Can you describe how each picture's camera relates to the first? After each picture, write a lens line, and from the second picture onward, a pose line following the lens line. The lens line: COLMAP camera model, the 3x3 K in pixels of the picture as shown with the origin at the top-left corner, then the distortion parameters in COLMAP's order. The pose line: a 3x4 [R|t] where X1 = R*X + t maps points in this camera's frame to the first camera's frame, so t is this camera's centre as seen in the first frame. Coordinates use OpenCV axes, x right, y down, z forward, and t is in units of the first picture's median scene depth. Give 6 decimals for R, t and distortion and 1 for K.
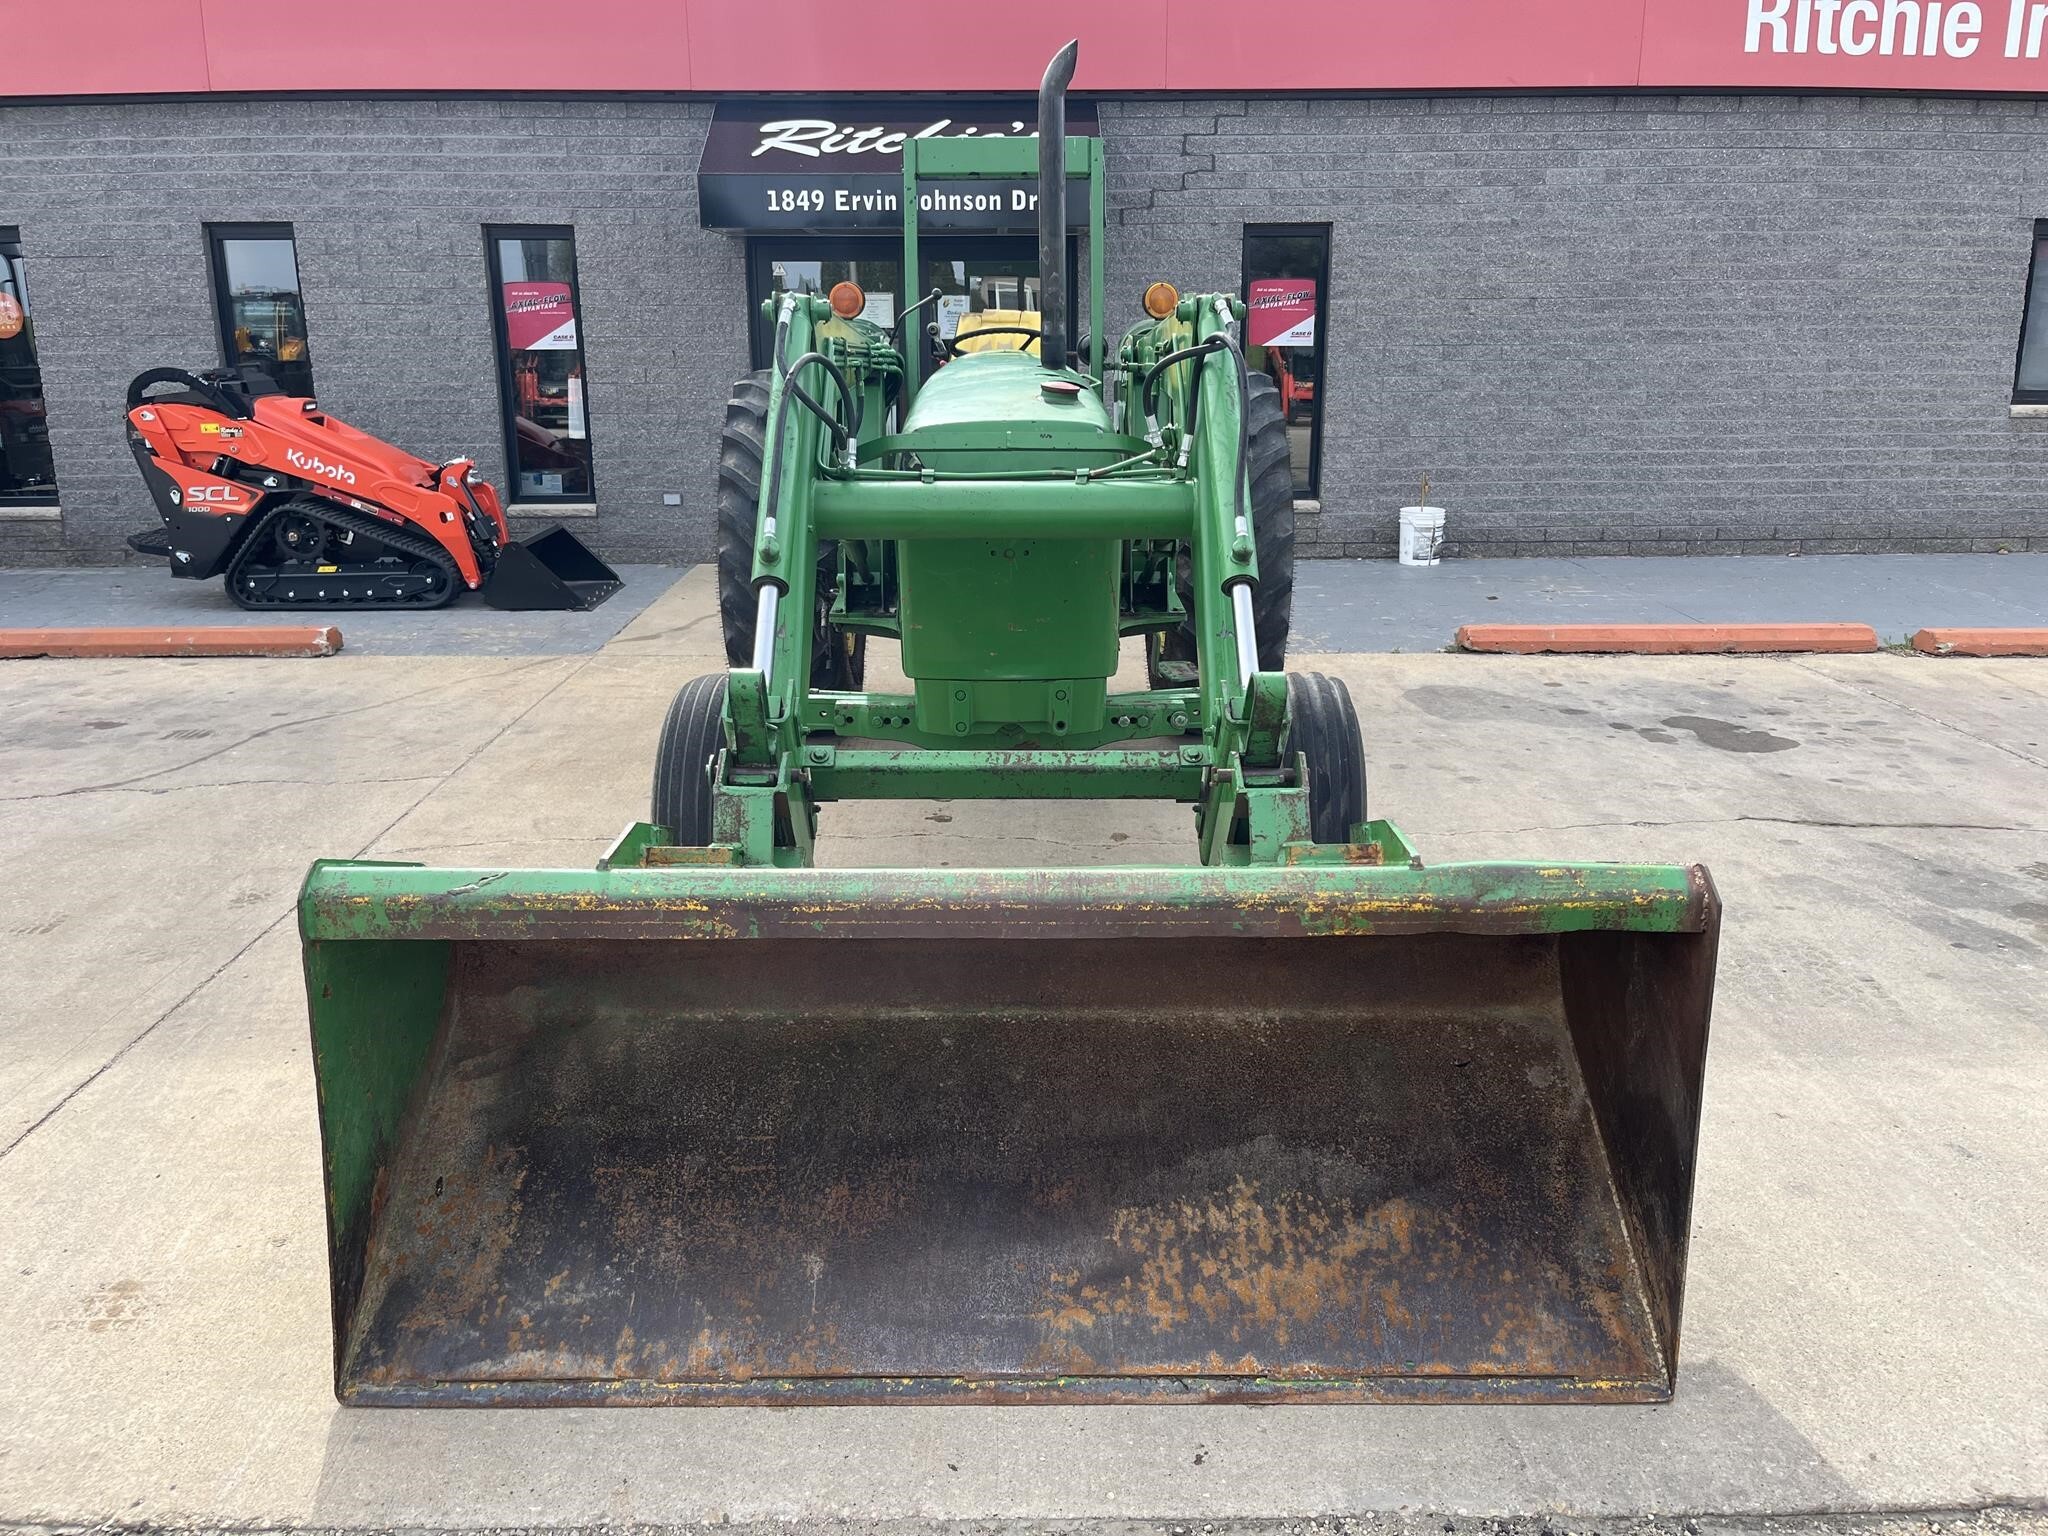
lens RADIAL K [[1557.2, 0, 1030.9], [0, 1557.2, 765.1], [0, 0, 1]] dist [0.058096, -0.072503]
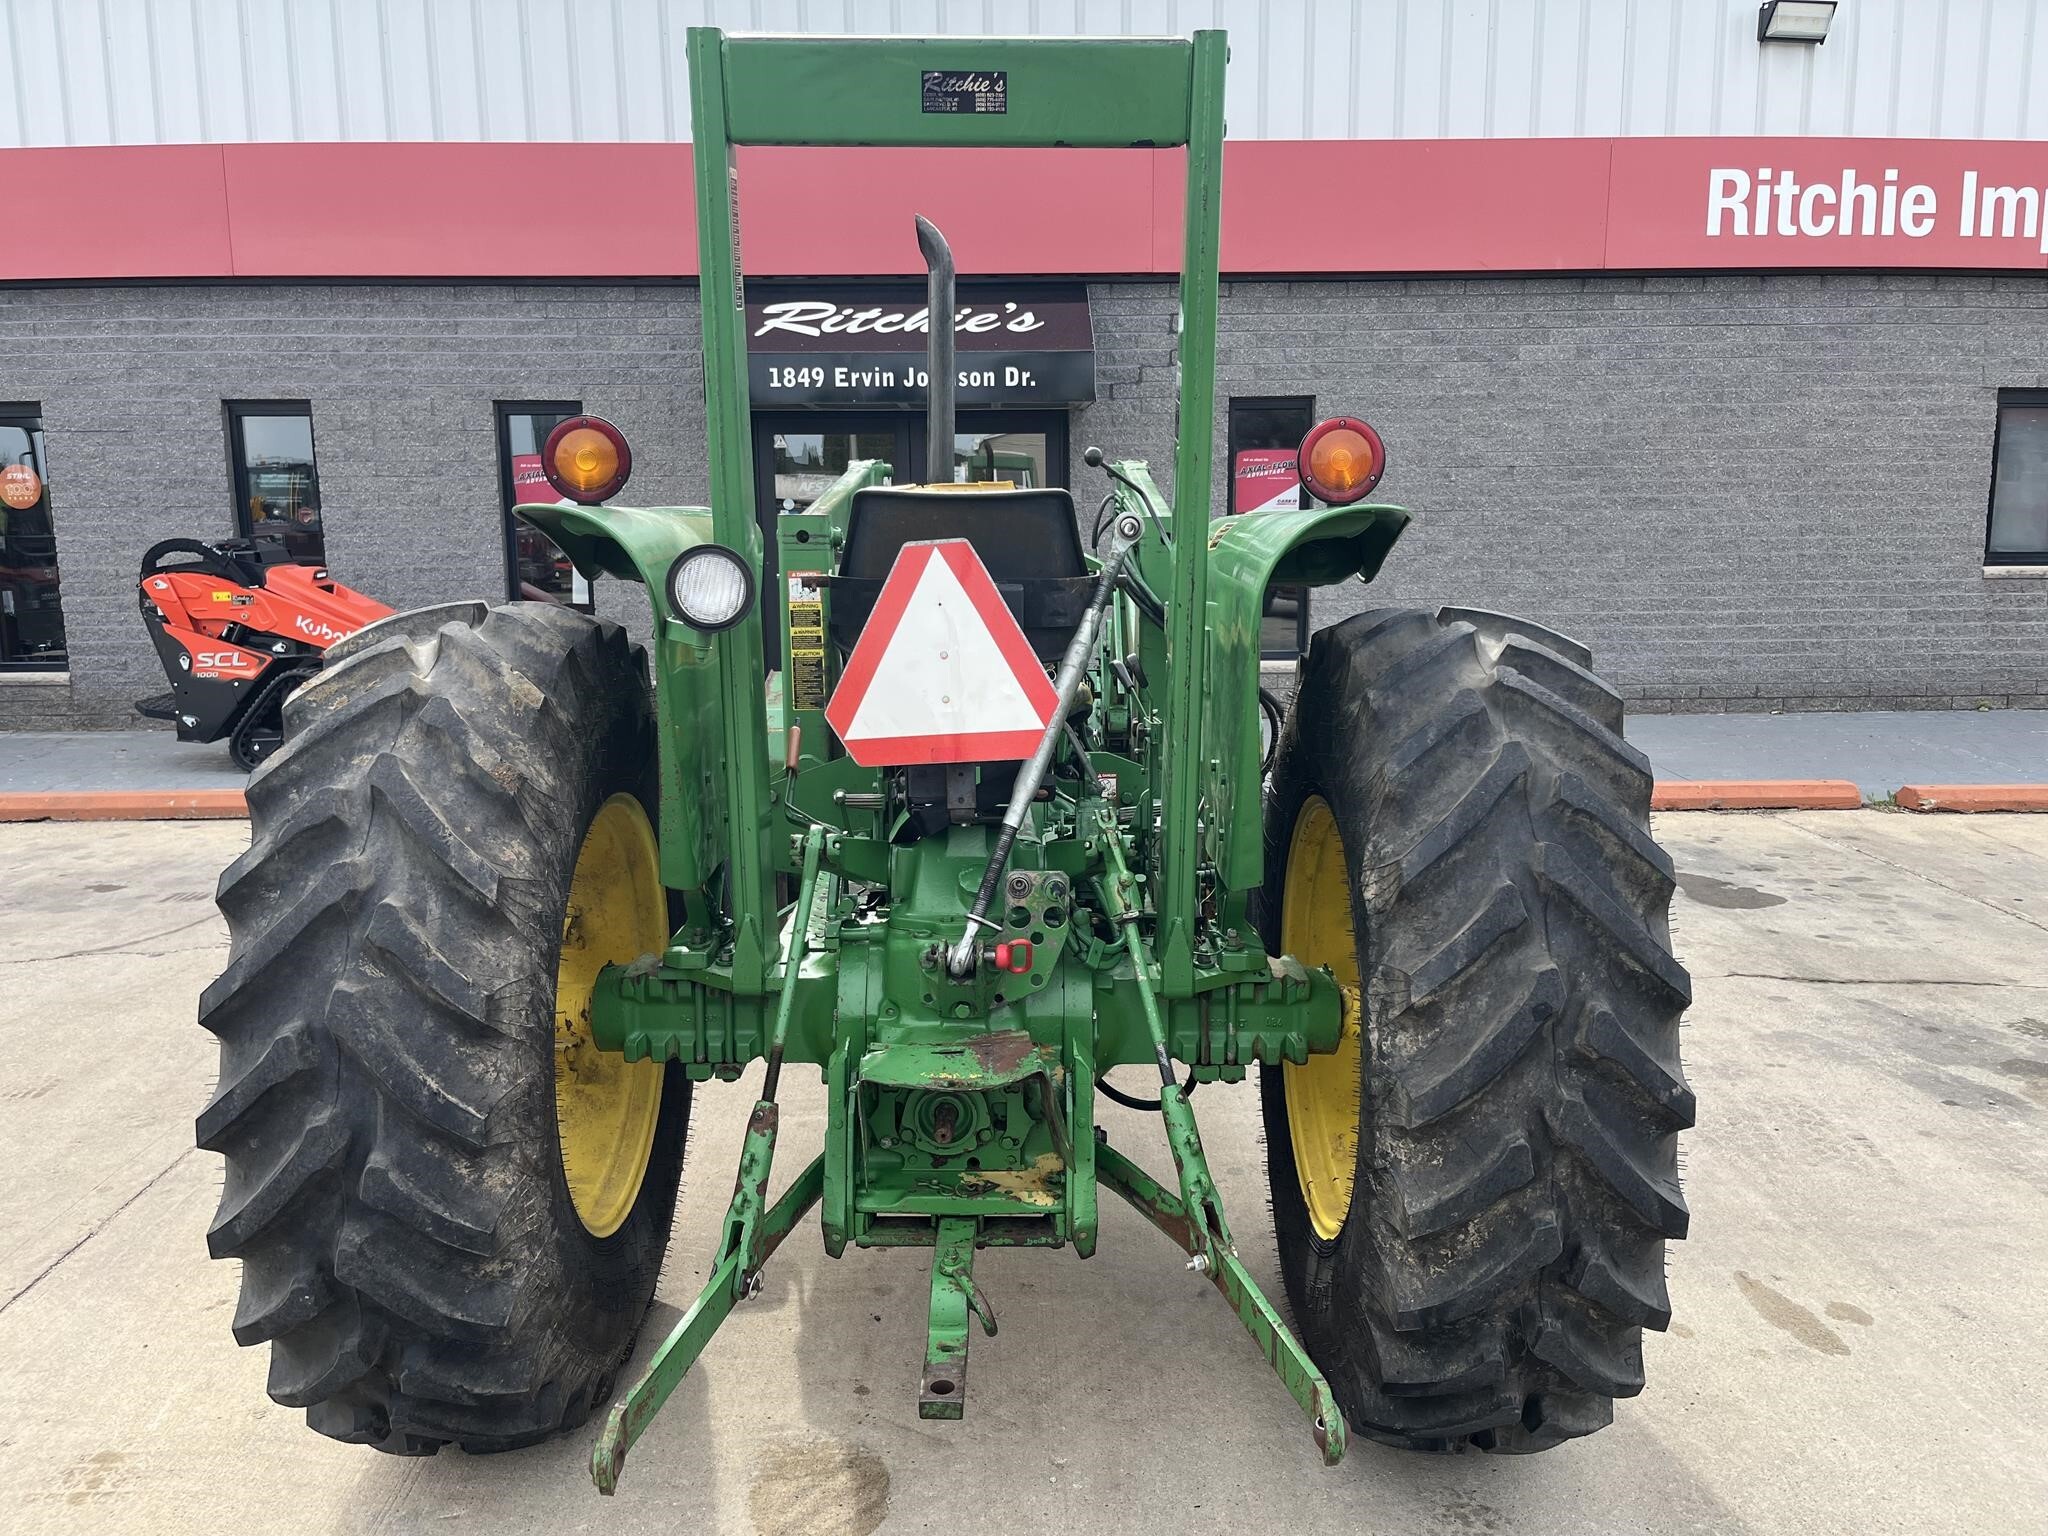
lens RADIAL K [[1557.2, 0, 1028.7], [0, 1557.2, 777.7], [0, 0, 1]] dist [0.058096, -0.072503]
pose [[0.999993, -0.003630, 0.000589, 0.001857], [0.003668, 0.995764, -0.091875, -0.000588], [-0.000253, 0.091877, 0.995770, -0.006613]]
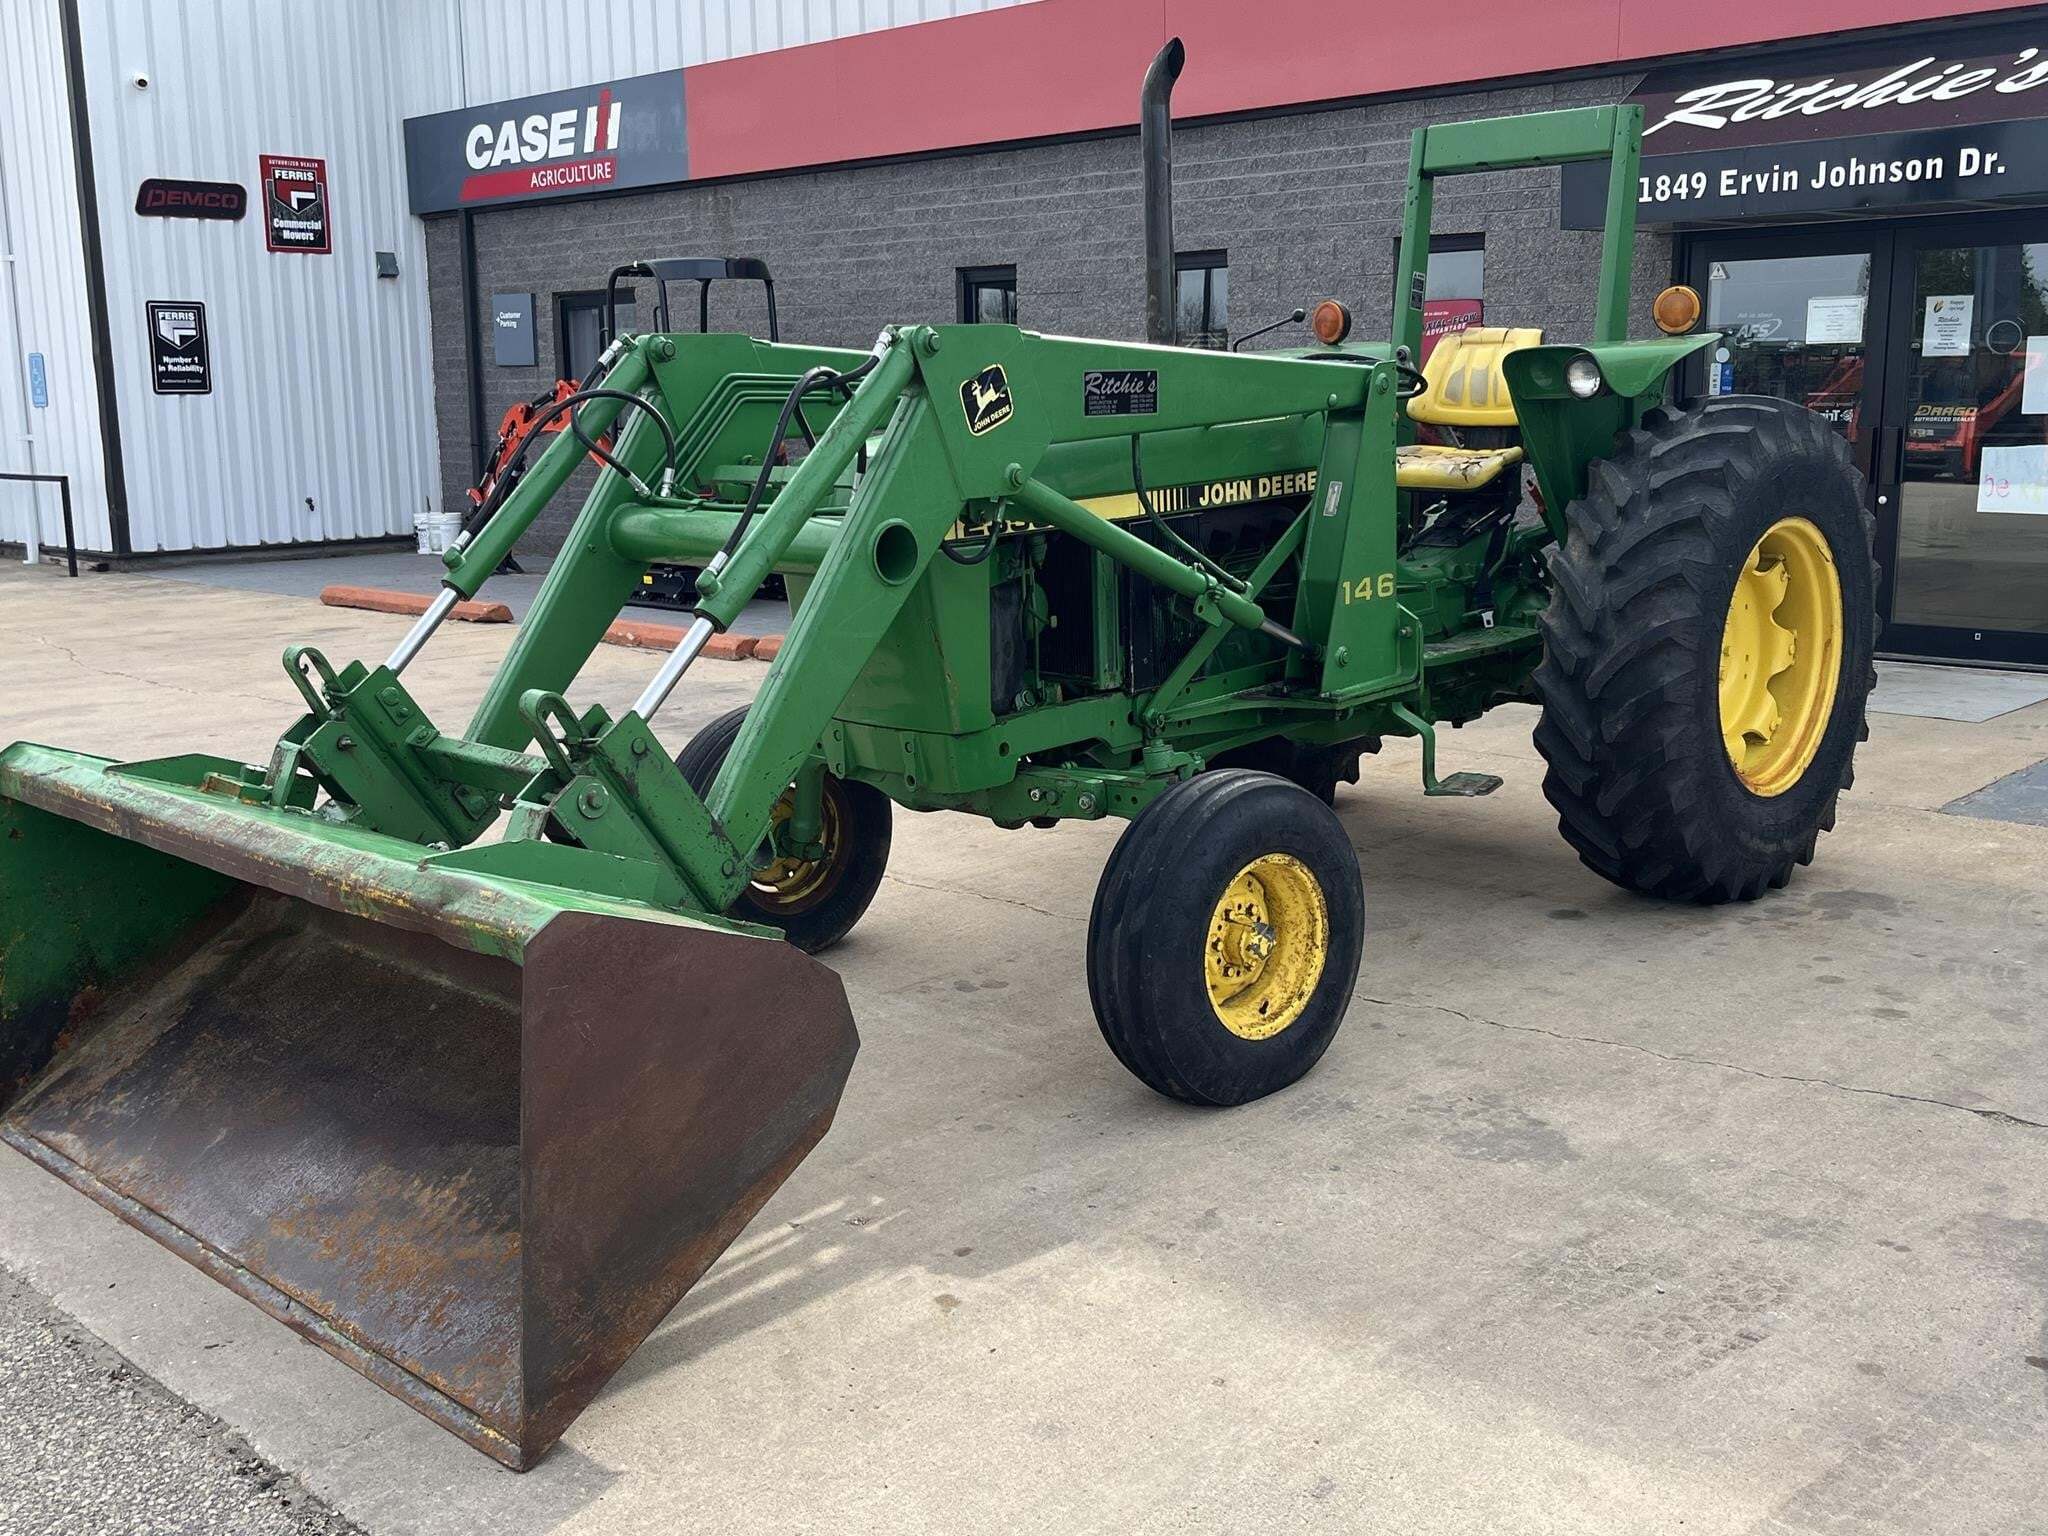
lens RADIAL K [[2081.8, 0, 1029.0], [0, 2081.8, 768.5], [0, 0, 1]] dist [0.029999, 0.000000]
pose [[0.707531, 0.123000, -0.695896, 0.369317], [-0.172466, 0.985015, -0.001249, -0.017203], [0.685314, 0.120902, 0.718142, 0.063156]]
